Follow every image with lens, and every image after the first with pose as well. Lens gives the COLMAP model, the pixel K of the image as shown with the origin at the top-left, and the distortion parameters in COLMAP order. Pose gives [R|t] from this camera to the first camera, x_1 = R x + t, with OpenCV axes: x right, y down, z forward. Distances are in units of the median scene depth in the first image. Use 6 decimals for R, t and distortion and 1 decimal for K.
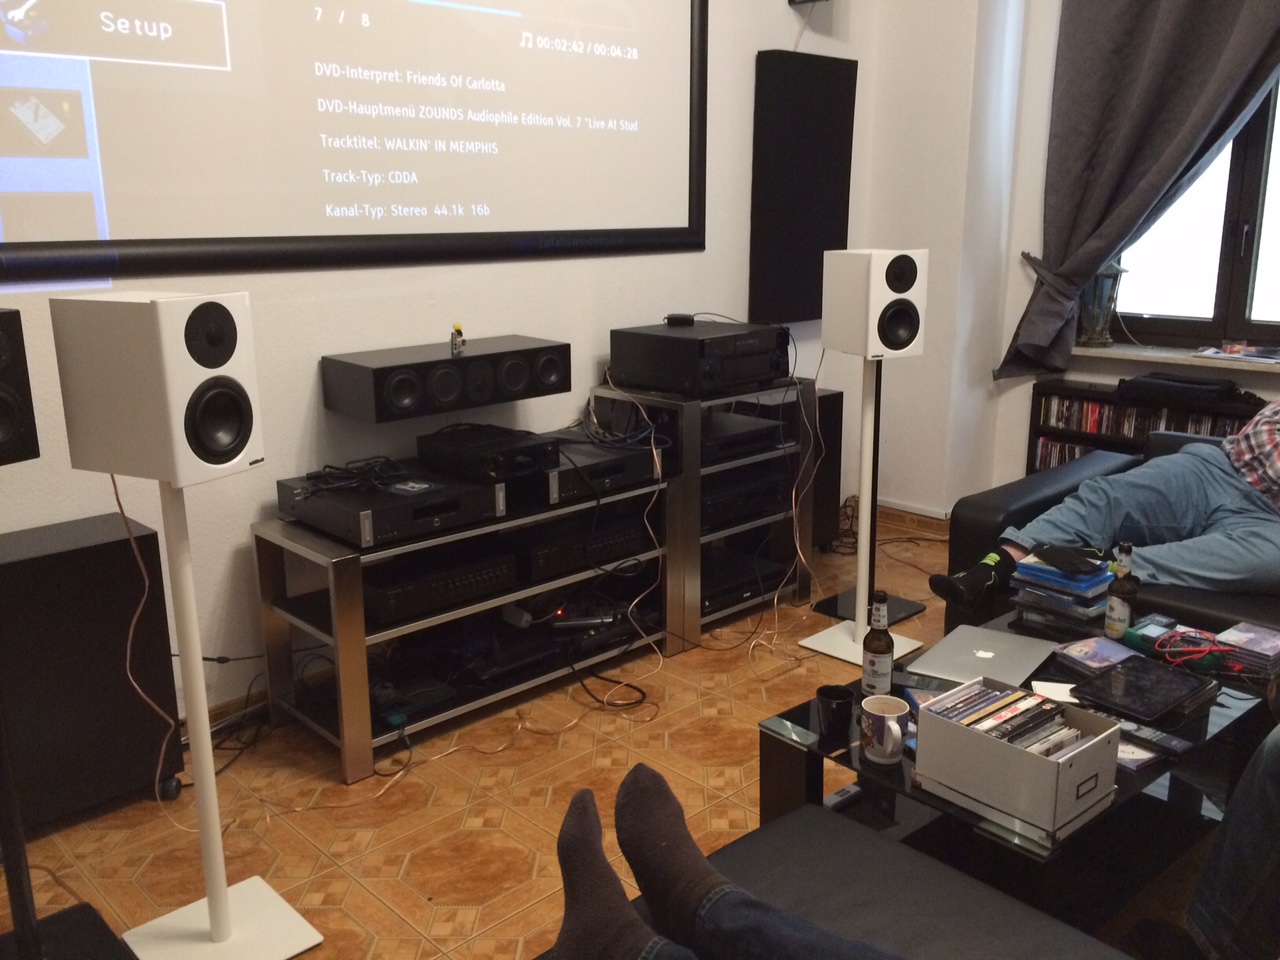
lens RADIAL K [[1106.3, 0, 633.0], [0, 1106.3, 476.4], [0, 0, 1]] dist [0.097576, -0.131649]
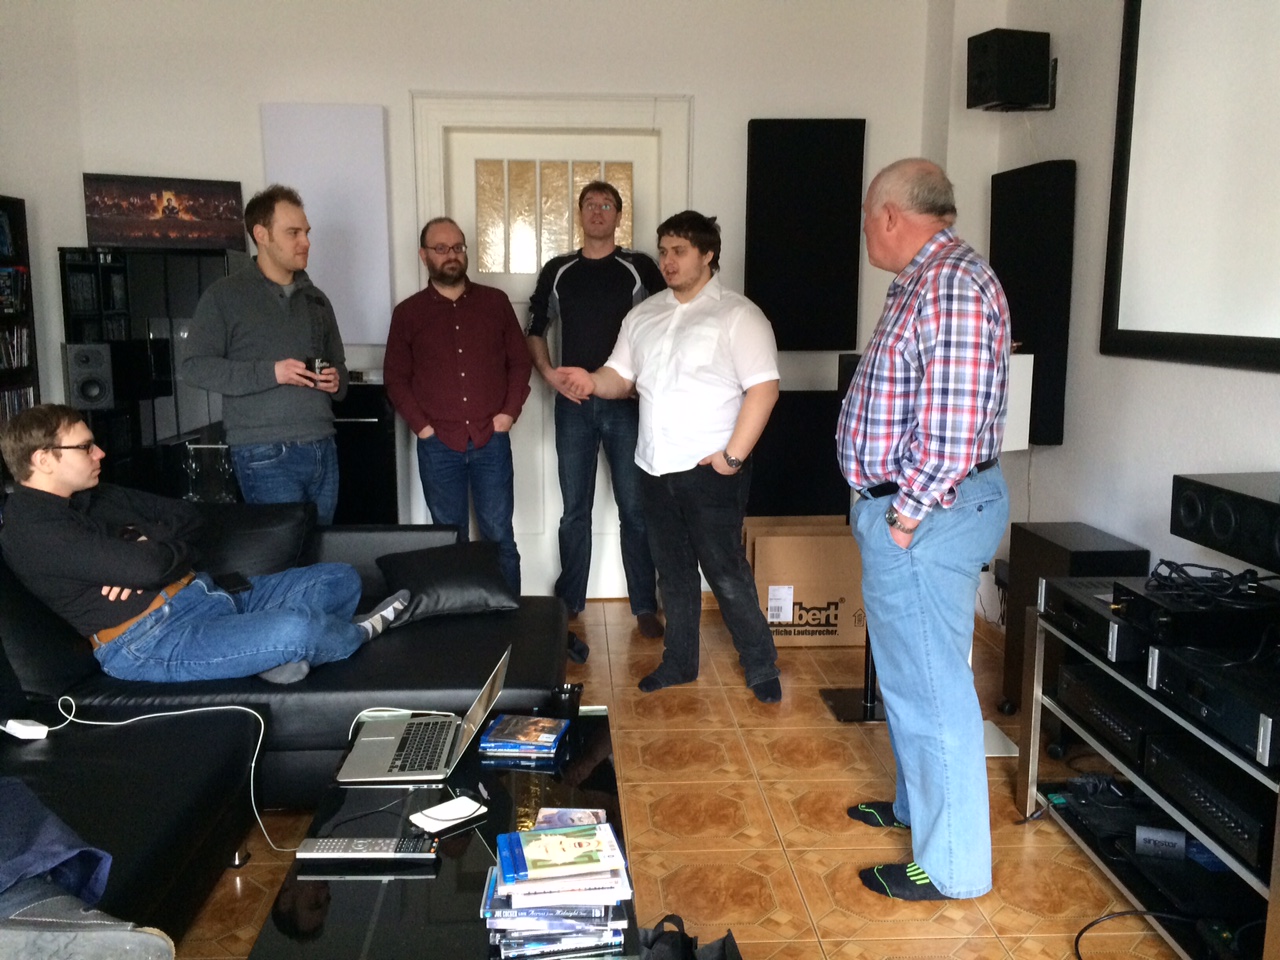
lens RADIAL K [[1102.3, 0, 637.3], [0, 1102.3, 470.3], [0, 0, 1]] dist [0.092637, -0.123974]
pose [[-0.651530, 0.126303, -0.748035, 0.709298], [-0.175178, 0.934346, 0.310339, -0.289919], [0.738120, 0.333234, -0.586629, 1.122815]]
